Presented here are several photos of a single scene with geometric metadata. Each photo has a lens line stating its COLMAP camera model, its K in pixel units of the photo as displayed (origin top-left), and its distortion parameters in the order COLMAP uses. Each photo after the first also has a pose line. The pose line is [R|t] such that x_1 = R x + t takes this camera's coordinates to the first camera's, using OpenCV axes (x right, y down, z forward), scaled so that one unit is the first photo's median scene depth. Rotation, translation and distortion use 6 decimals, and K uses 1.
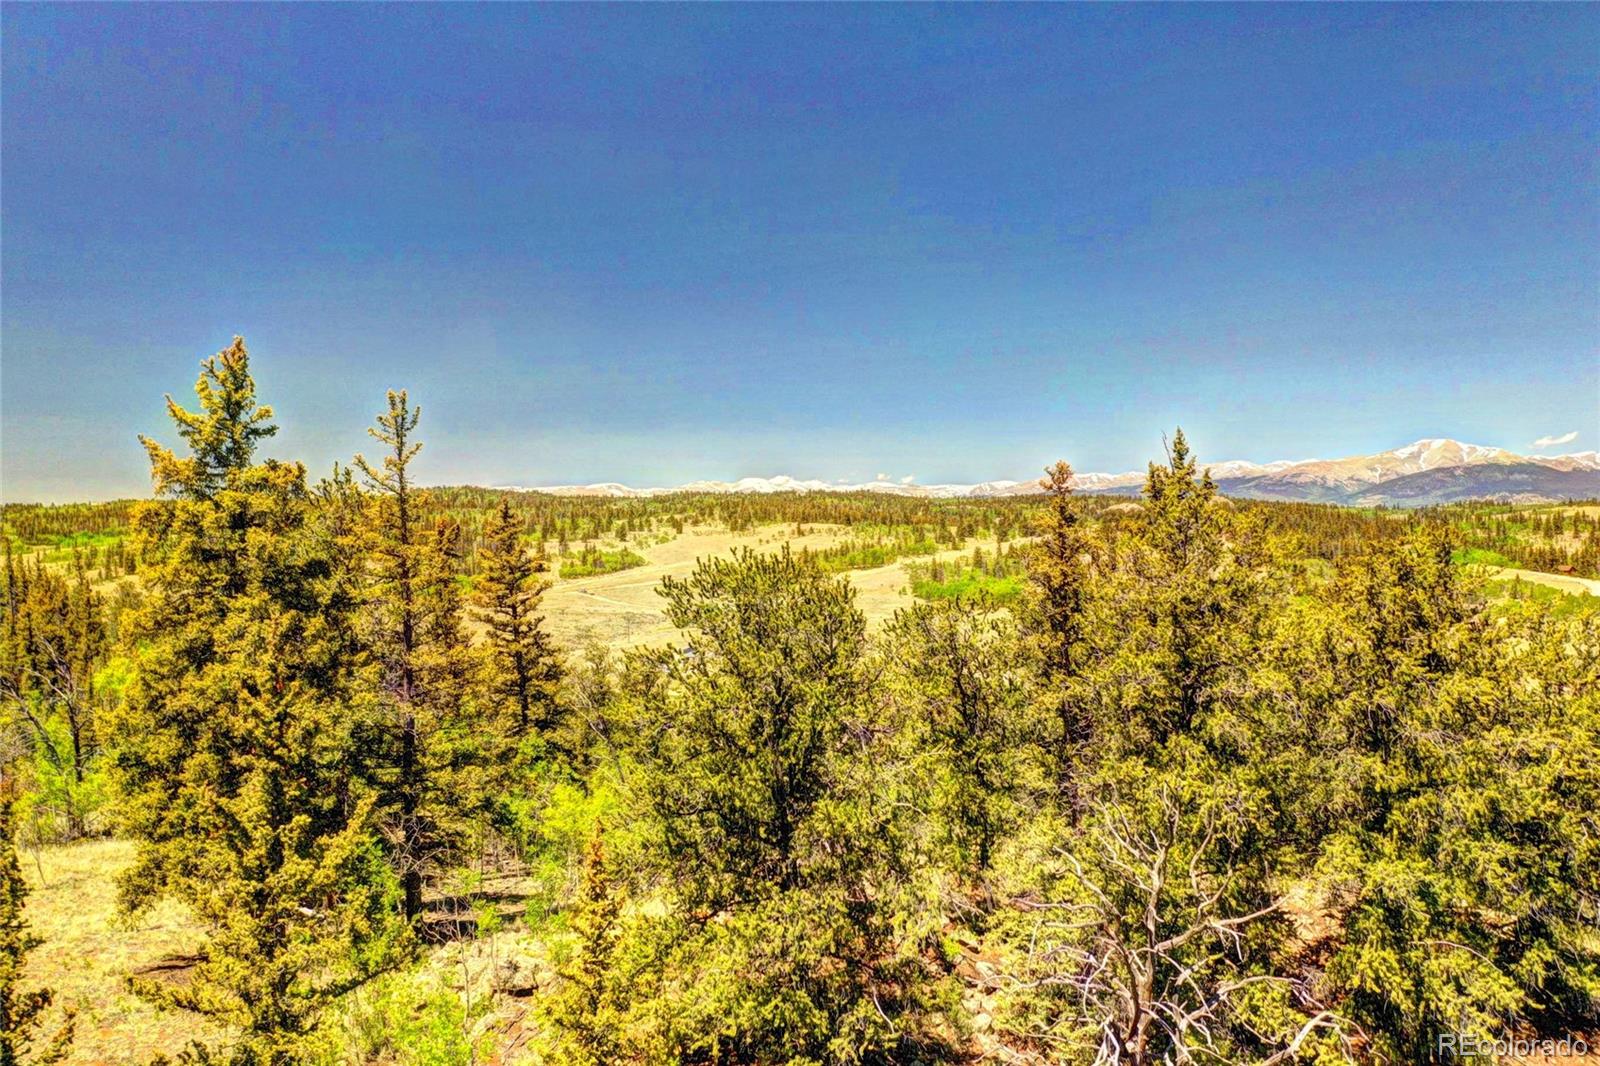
lens RADIAL K [[1257.0, 0, 802.6], [0, 1257.0, 529.3], [0, 0, 1]] dist [-0.003254, -0.016274]
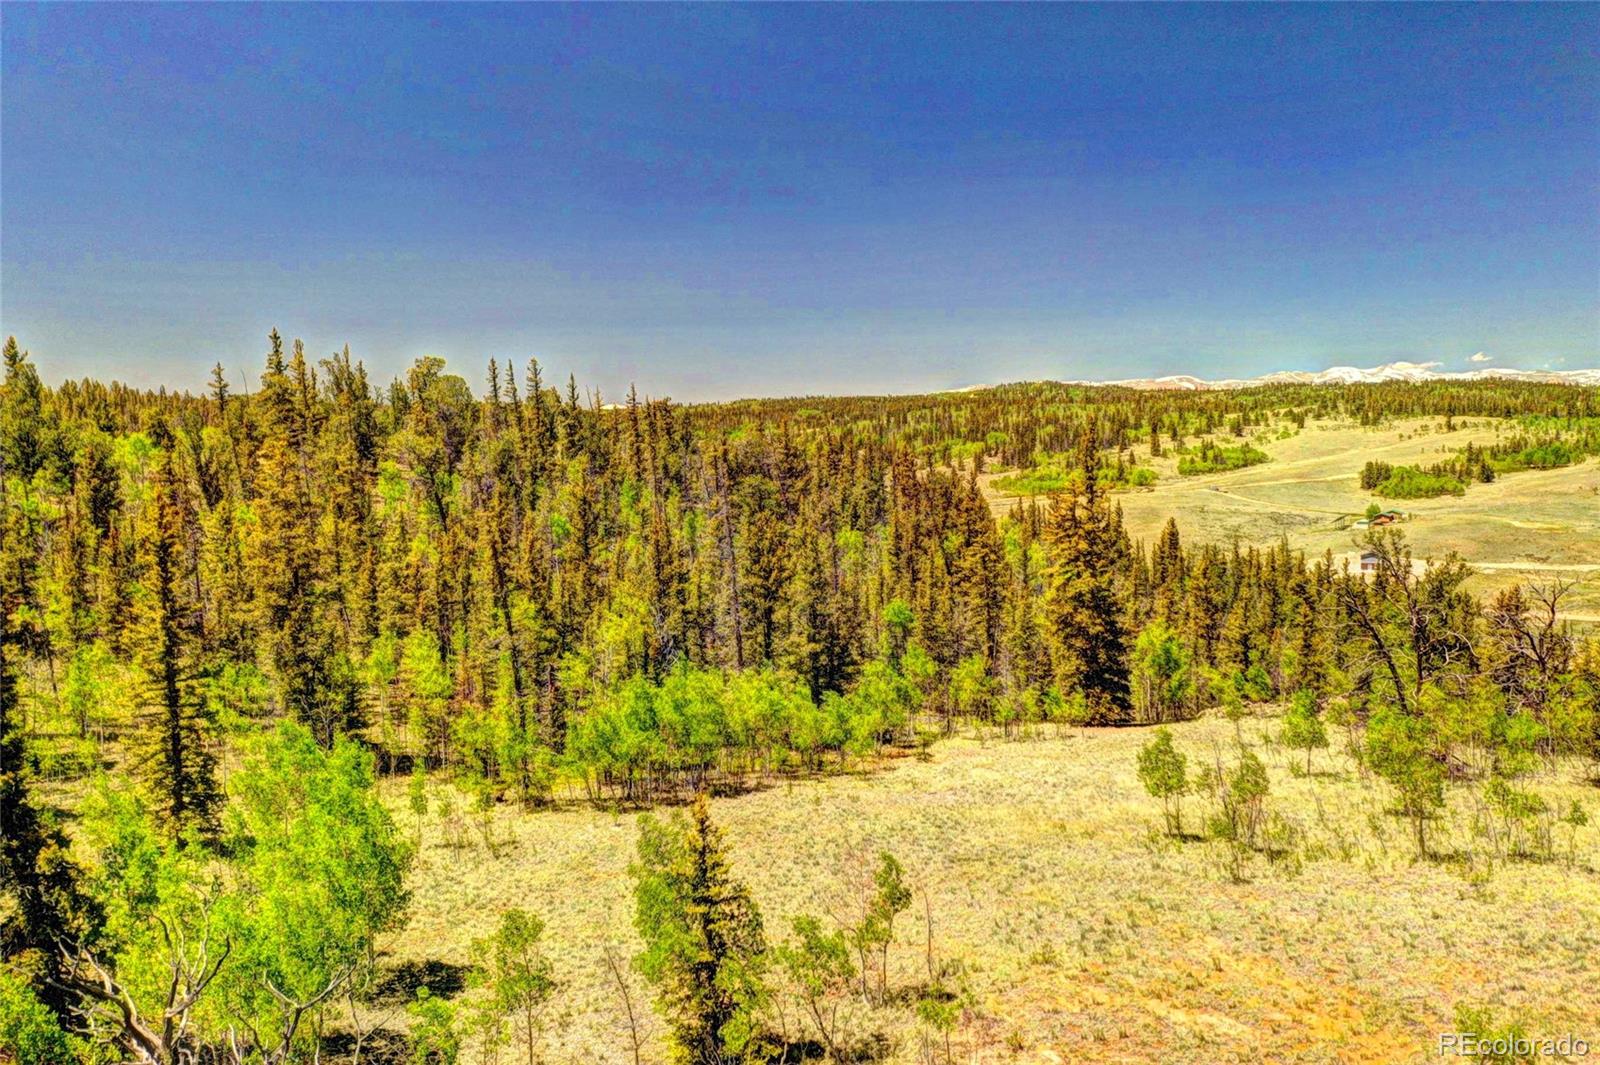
lens RADIAL K [[1257.0, 0, 799.6], [0, 1257.0, 531.8], [0, 0, 1]] dist [-0.003254, -0.016274]
pose [[0.907122, 0.031416, -0.419694, -1.568430], [0.004568, 0.996417, 0.084458, -0.012068], [0.420844, -0.078531, 0.903727, -0.075508]]
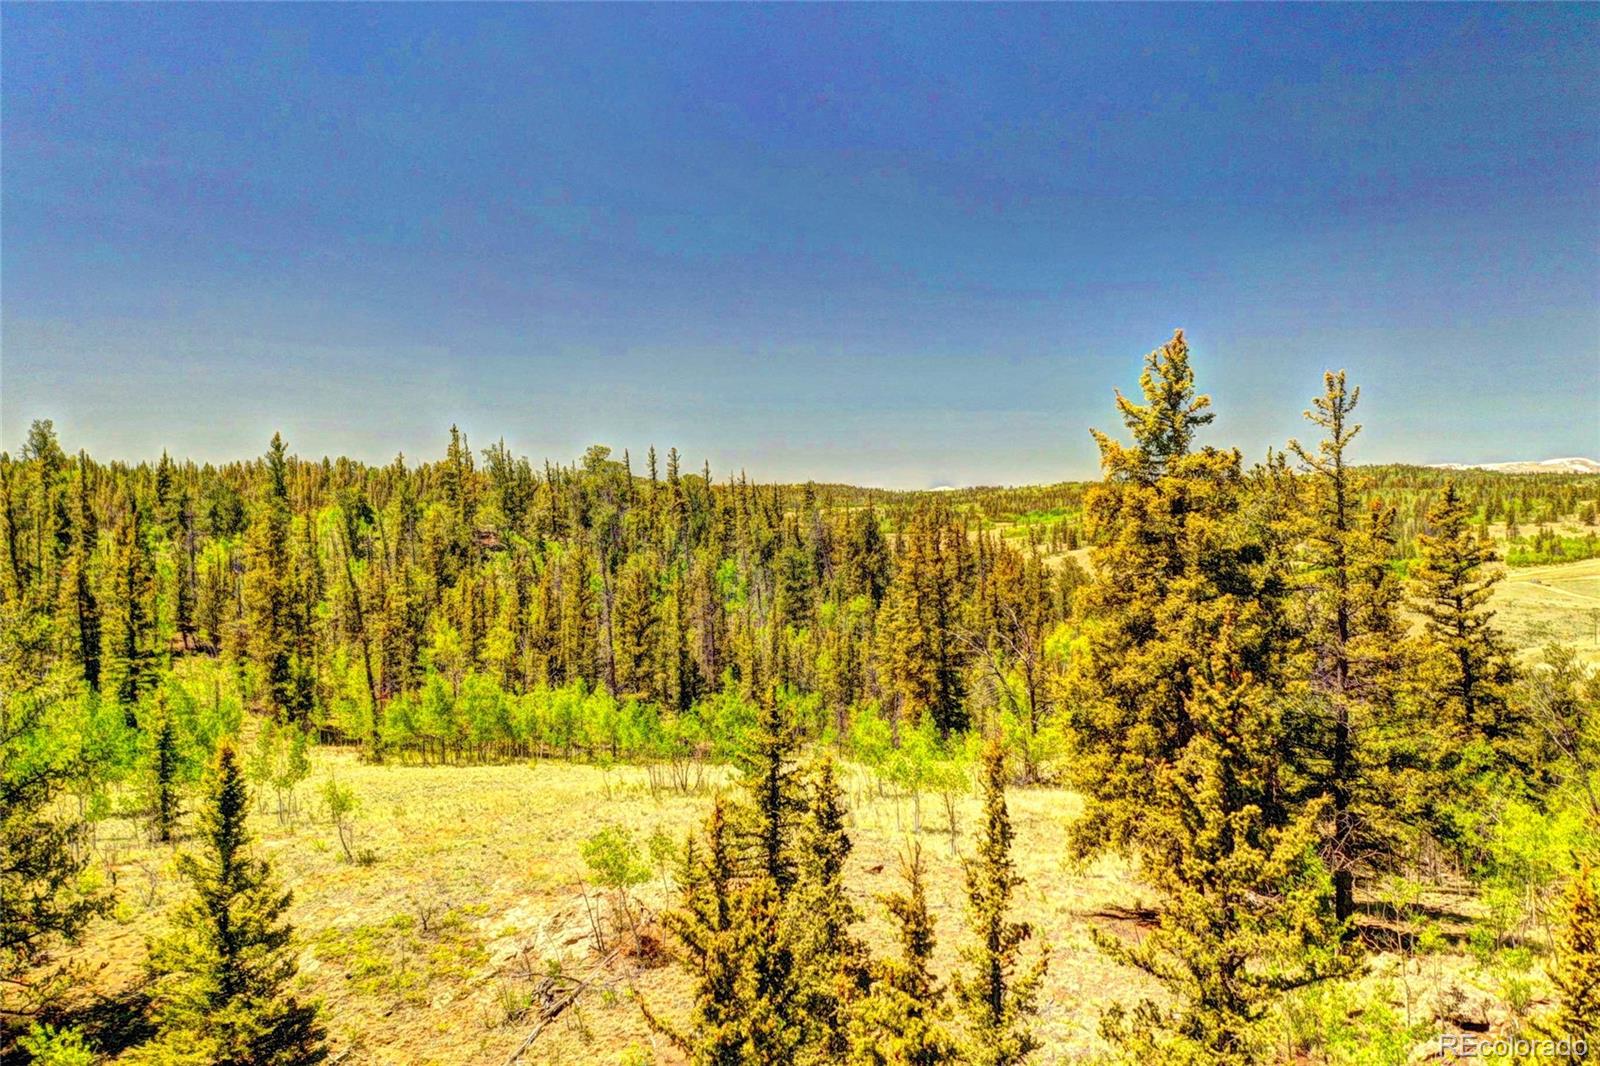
lens RADIAL K [[1257.0, 0, 803.5], [0, 1257.0, 528.8], [0, 0, 1]] dist [-0.003254, -0.016274]
pose [[0.763213, 0.015017, -0.645973, -0.009428], [-0.005049, 0.999838, 0.017279, -0.003786], [0.646127, -0.009926, 0.763165, -0.001009]]
